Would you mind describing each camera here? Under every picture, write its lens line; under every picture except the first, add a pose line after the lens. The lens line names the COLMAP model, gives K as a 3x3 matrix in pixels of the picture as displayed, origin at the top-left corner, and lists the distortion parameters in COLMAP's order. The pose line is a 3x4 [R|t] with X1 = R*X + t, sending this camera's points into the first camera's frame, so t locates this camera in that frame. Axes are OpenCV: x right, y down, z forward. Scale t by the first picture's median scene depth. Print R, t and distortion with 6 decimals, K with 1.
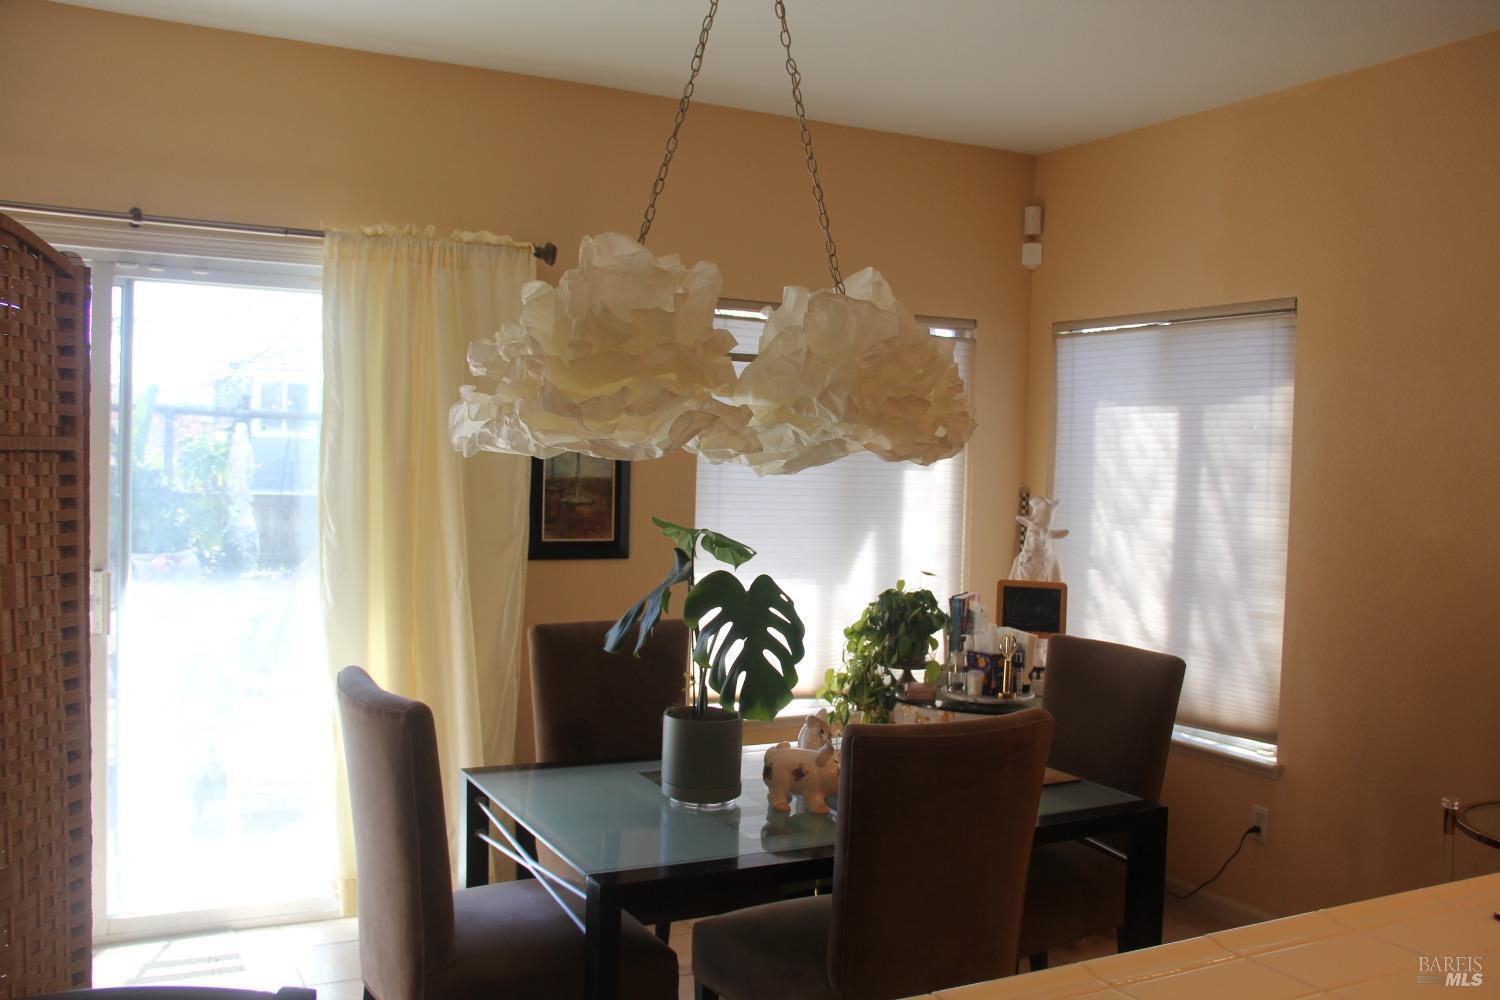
lens RADIAL K [[1315.6, 0, 750.0], [0, 1315.6, 500.0], [0, 0, 1]] dist [0.001938, 0.000668]
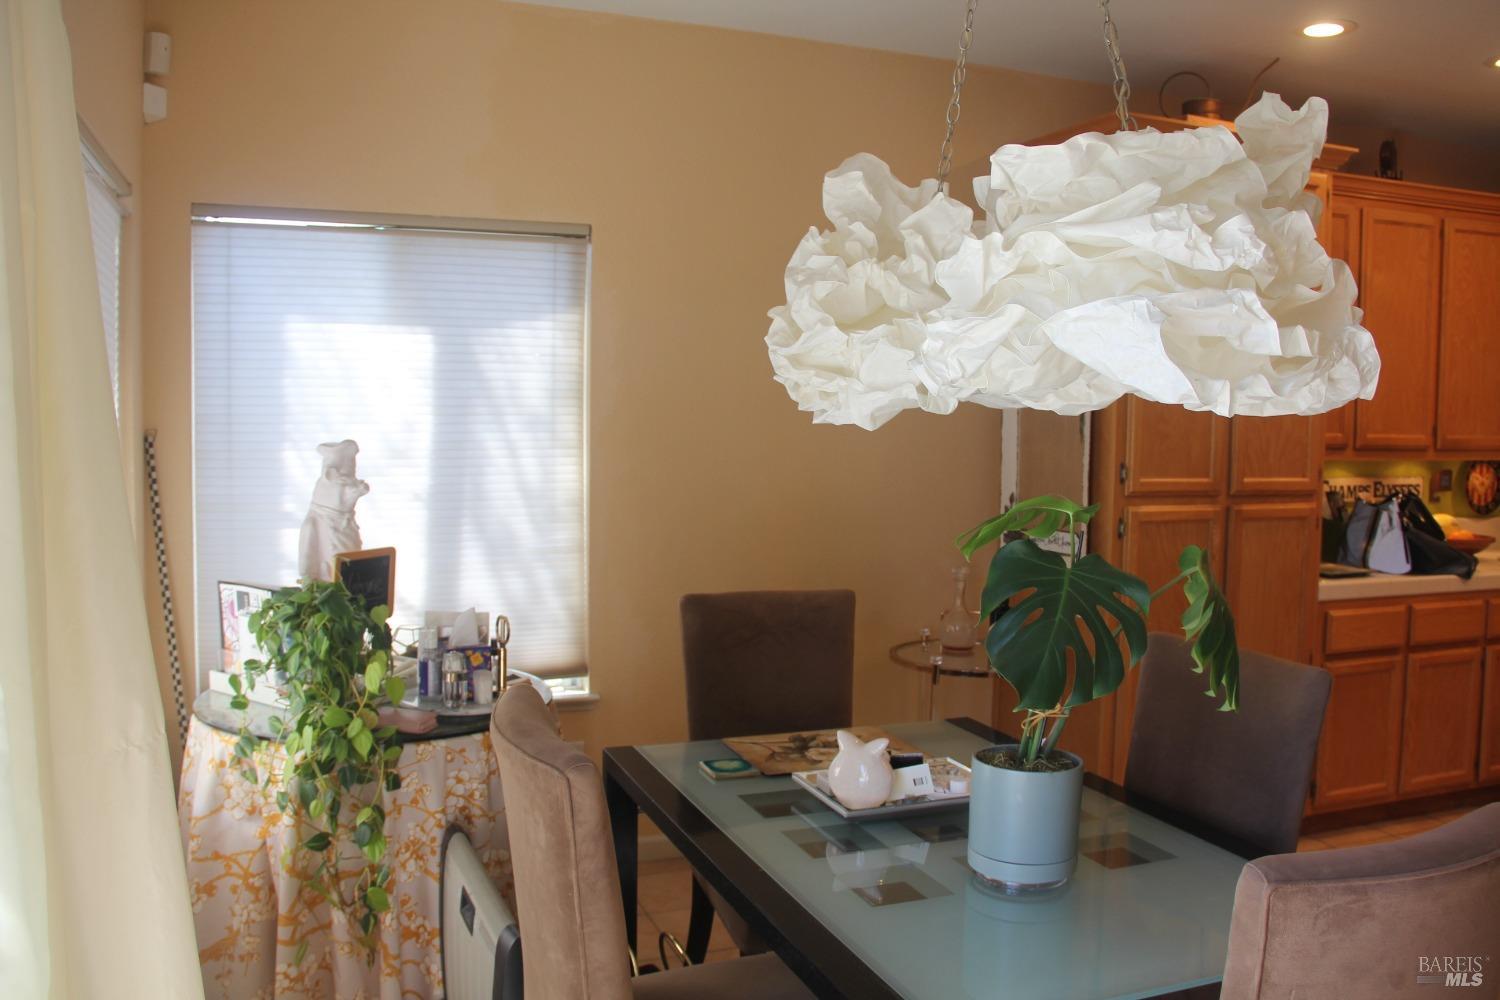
lens RADIAL K [[1275.7, 0, 750.0], [0, 1275.7, 500.0], [0, 0, 1]] dist [-0.107287, 0.001574]
pose [[0.120839, -0.085921, 0.988947, -0.510406], [0.030855, 0.996091, 0.082772, -0.022151], [-0.992193, 0.020512, 0.123017, 0.739650]]
